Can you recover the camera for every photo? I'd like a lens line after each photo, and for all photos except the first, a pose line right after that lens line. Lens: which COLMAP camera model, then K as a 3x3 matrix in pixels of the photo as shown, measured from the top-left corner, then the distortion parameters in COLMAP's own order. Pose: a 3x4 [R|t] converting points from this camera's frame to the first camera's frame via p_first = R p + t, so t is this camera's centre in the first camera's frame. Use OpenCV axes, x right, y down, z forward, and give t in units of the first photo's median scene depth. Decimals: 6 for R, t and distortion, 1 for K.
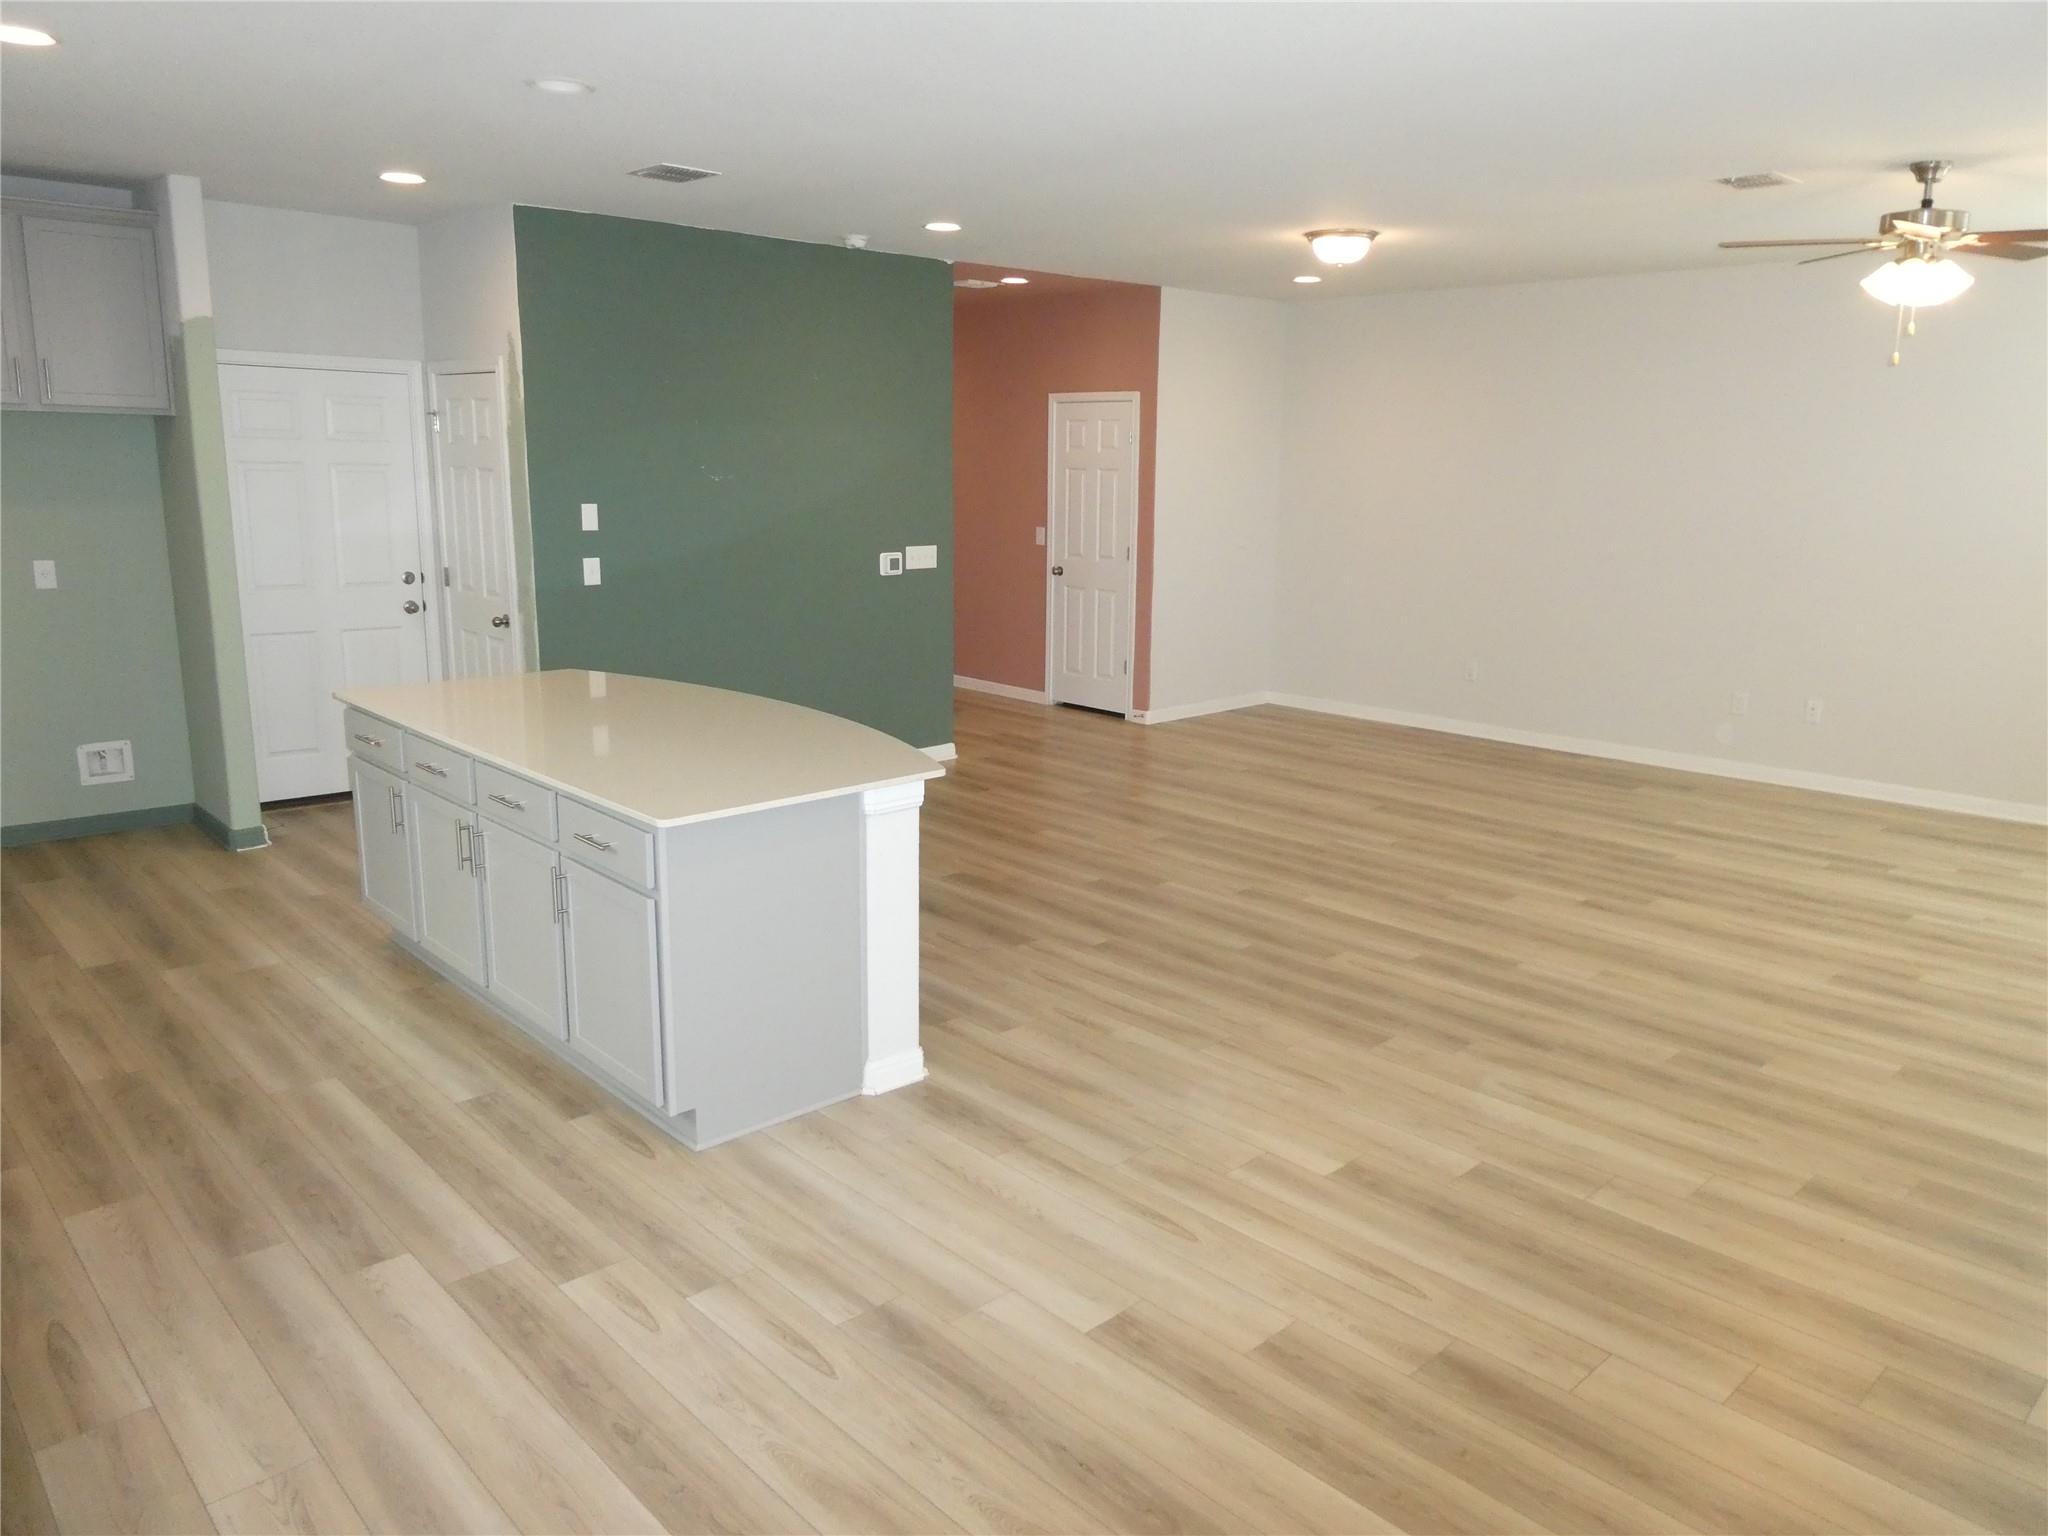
lens RADIAL K [[1463.2, 0, 1024.6], [0, 1463.2, 766.2], [0, 0, 1]] dist [0.008989, 0.011406]
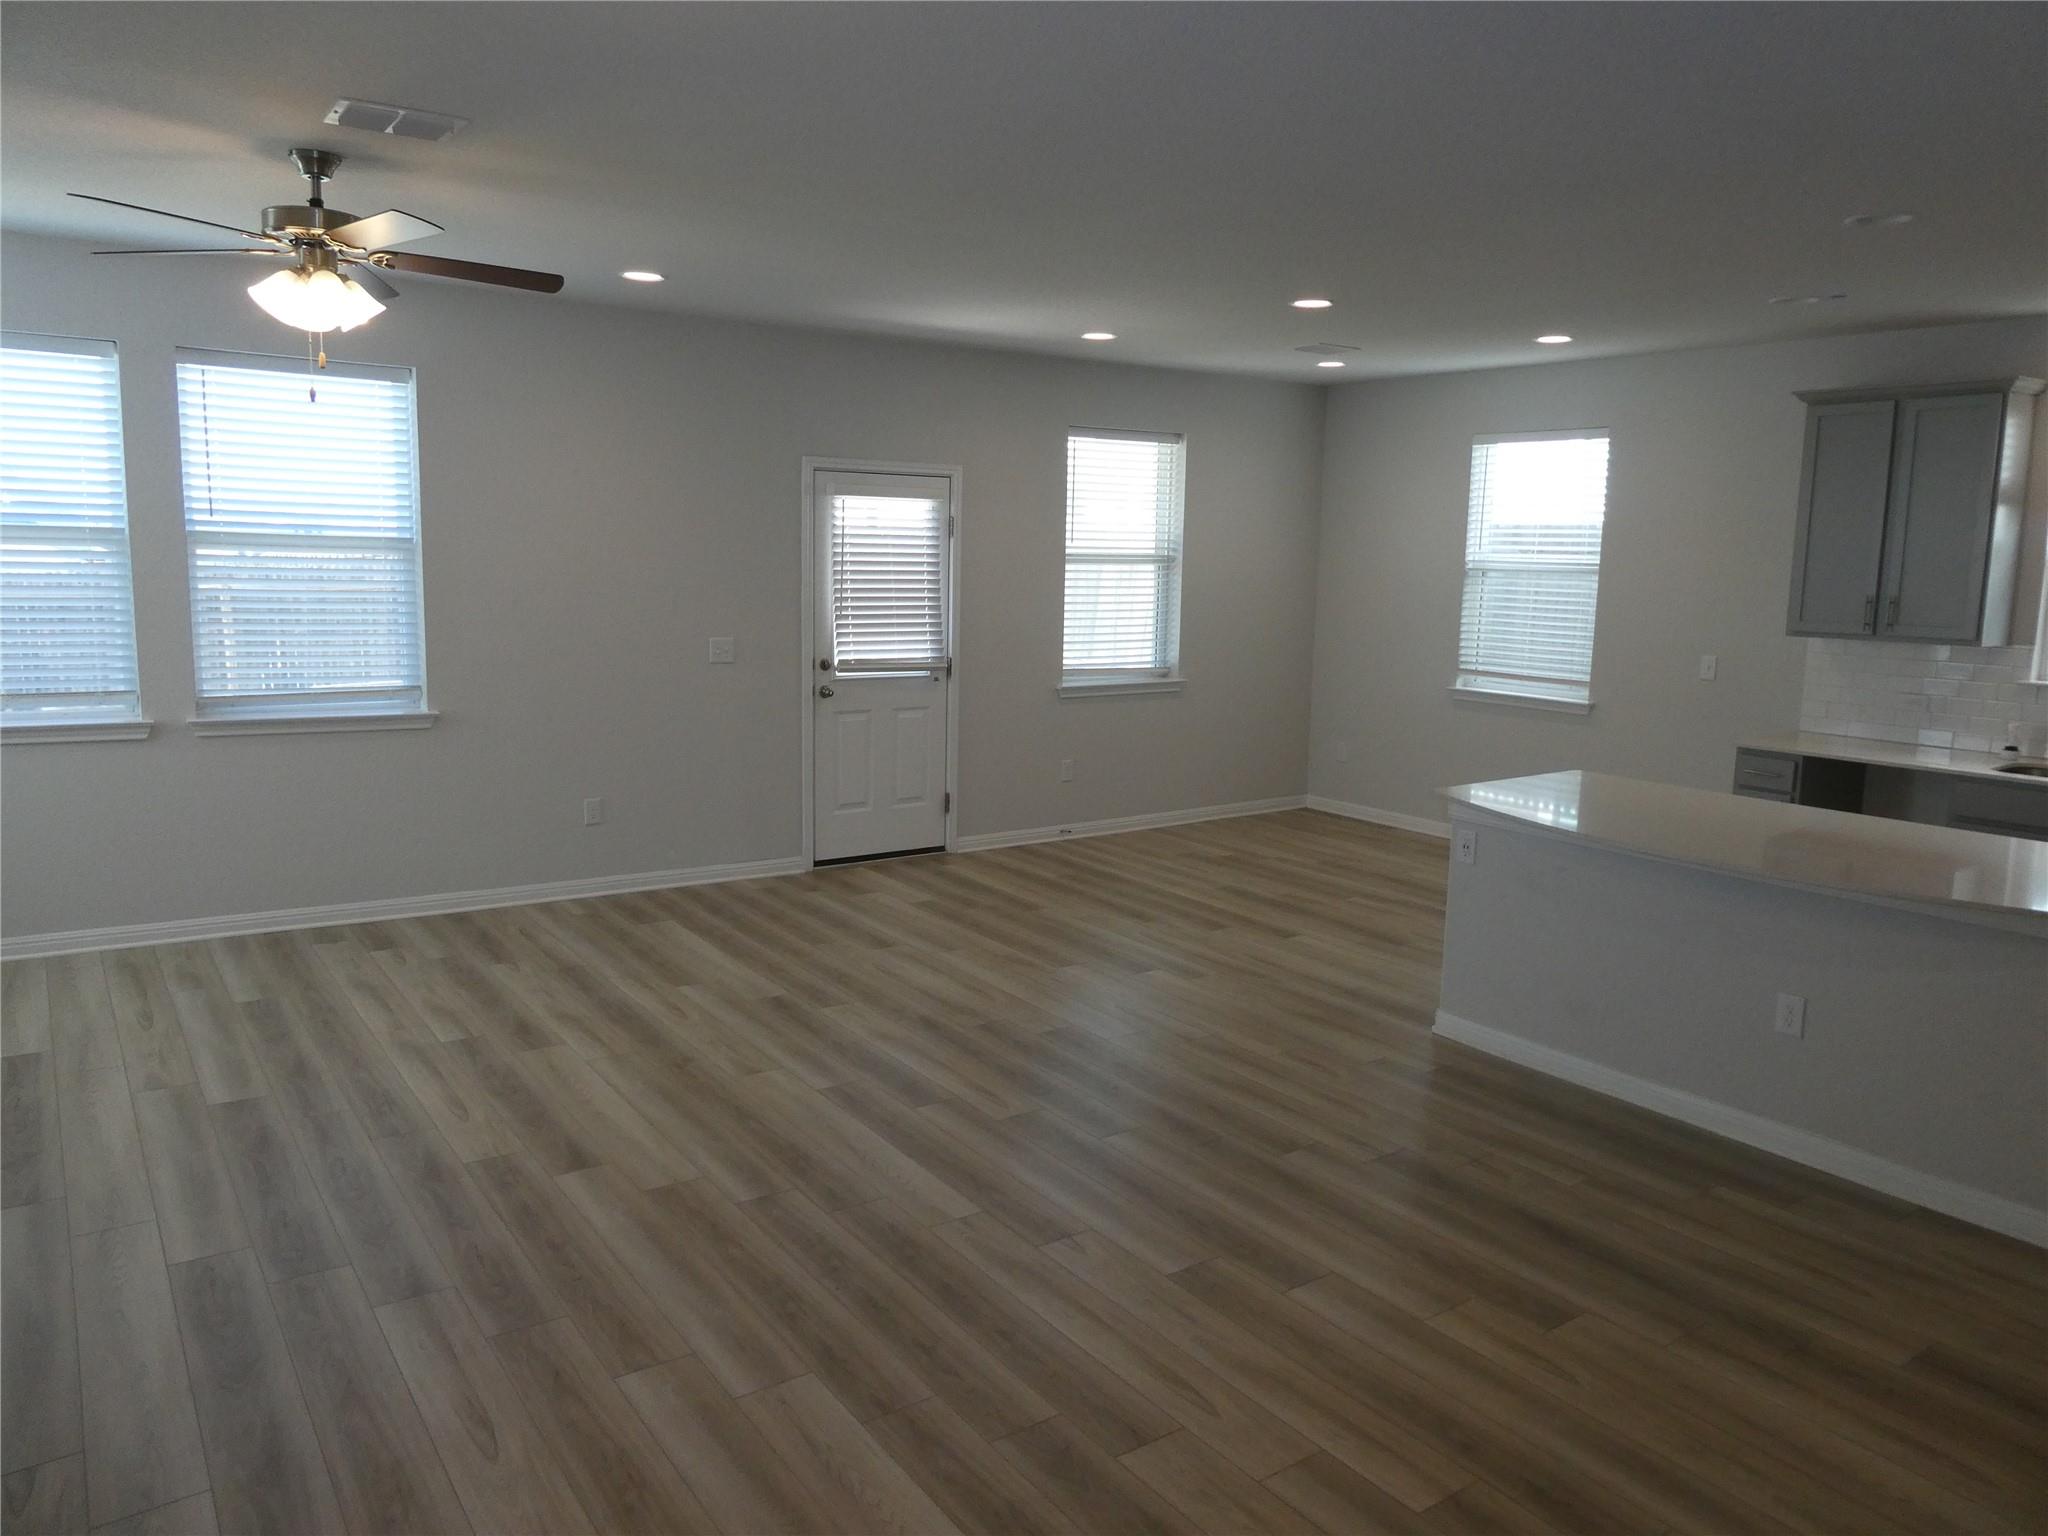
lens RADIAL K [[1463.2, 0, 1025.1], [0, 1463.2, 764.1], [0, 0, 1]] dist [0.008989, 0.011406]
pose [[-0.990256, -0.058686, 0.126293, 0.116591], [-0.009988, 0.934466, 0.355911, -0.391020], [-0.138903, 0.351181, -0.925947, 1.819235]]
